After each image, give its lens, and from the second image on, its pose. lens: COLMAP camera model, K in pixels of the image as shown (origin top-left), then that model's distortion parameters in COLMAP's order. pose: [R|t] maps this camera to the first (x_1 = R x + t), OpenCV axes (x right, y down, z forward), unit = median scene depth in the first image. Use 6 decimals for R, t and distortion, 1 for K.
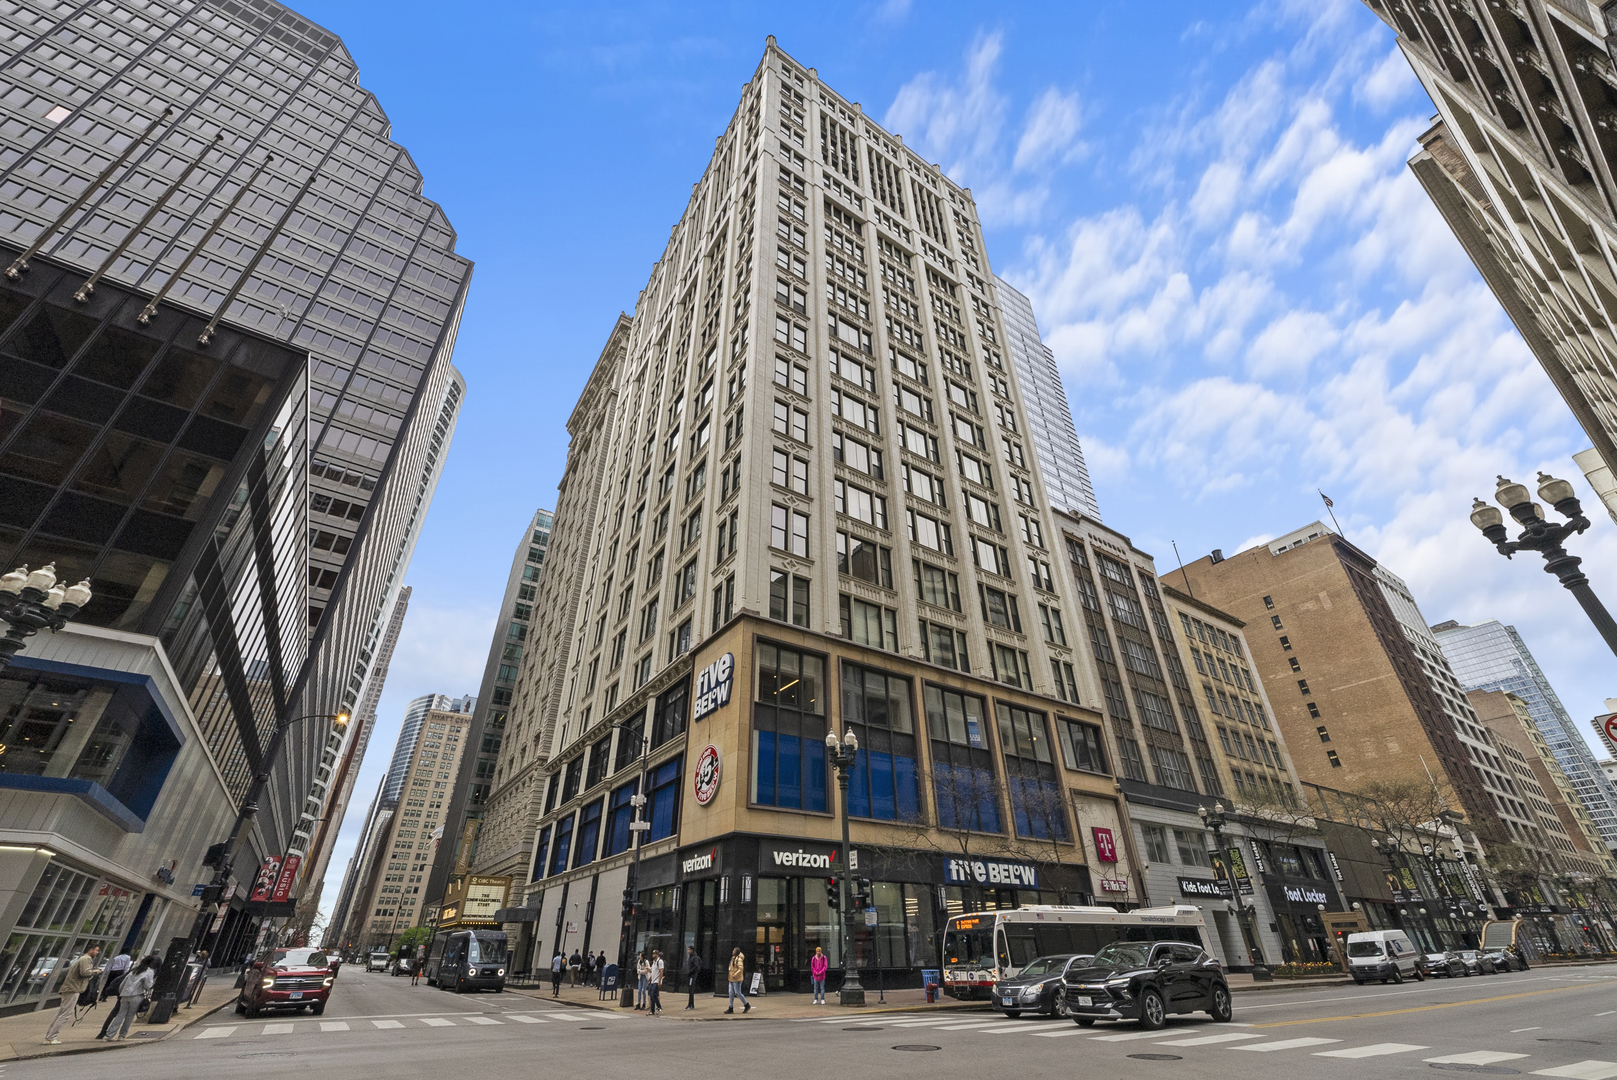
lens RADIAL K [[562.7, 0, 803.4], [0, 562.7, 542.5], [0, 0, 1]] dist [-0.000330, 0.000208]
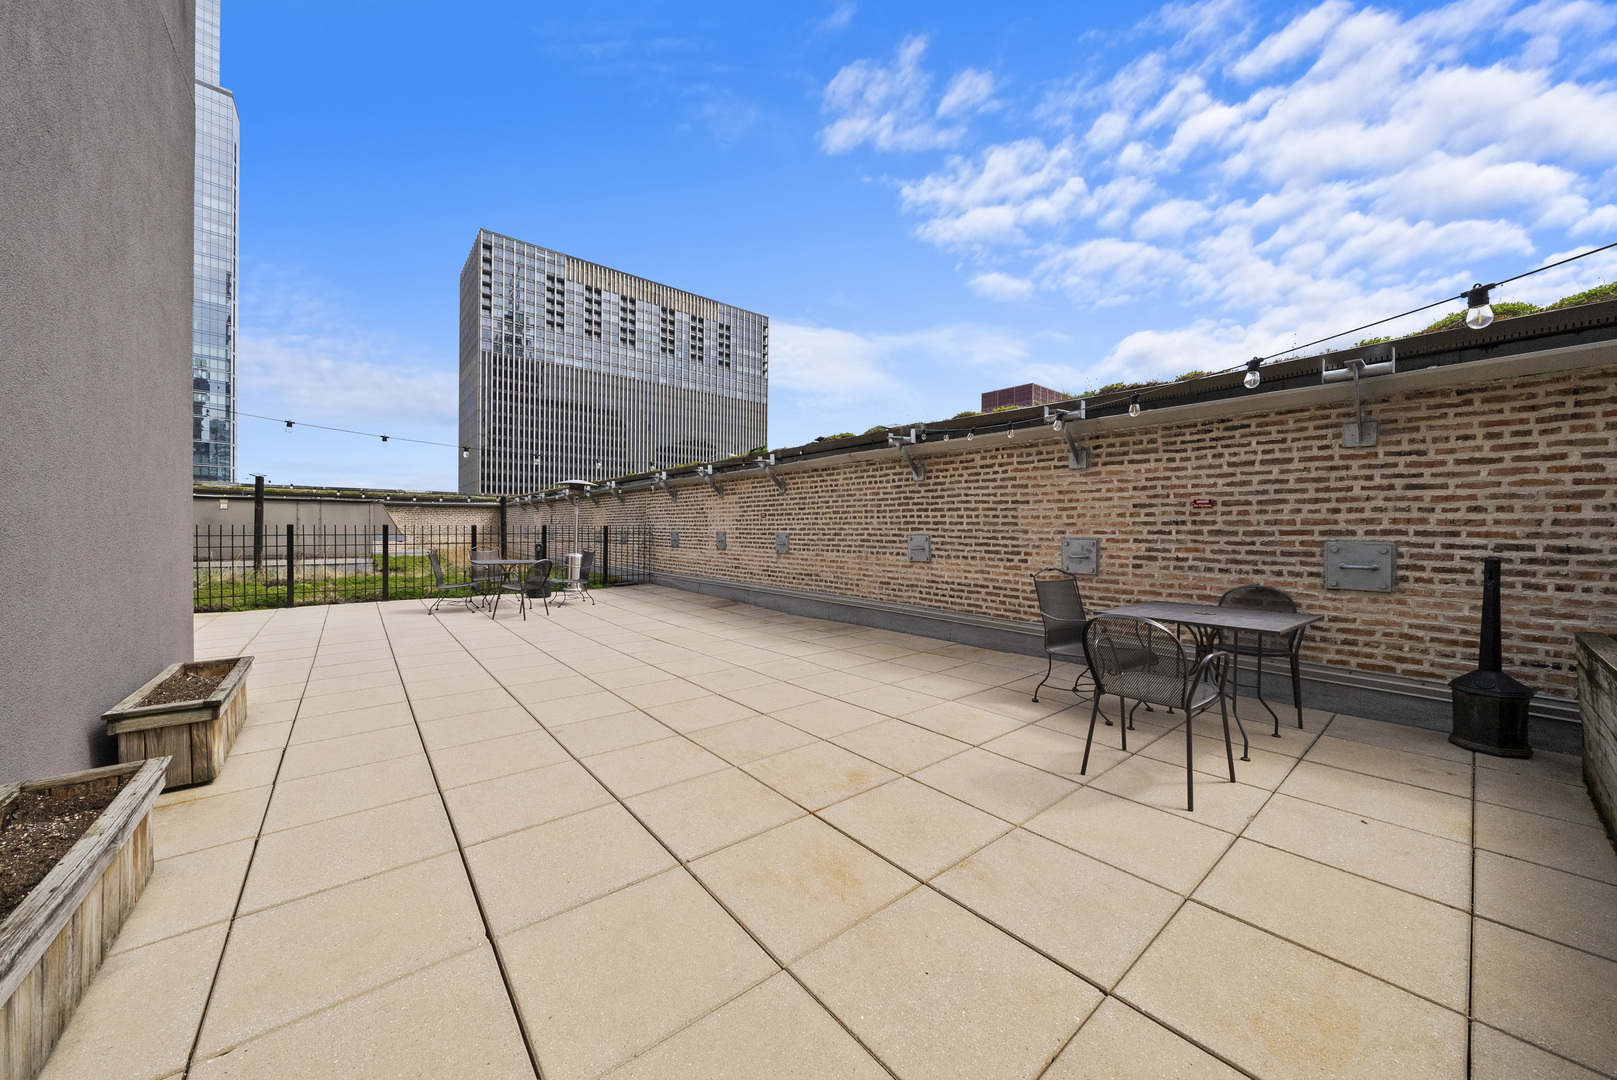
lens RADIAL K [[562.7, 0, 809.2], [0, 562.7, 529.5], [0, 0, 1]] dist [-0.000330, 0.000208]
pose [[0.995614, 0.029407, 0.088817, 0.020227], [-0.071102, 0.854834, 0.514008, -0.427278], [-0.060808, -0.518068, 0.853175, -0.384139]]
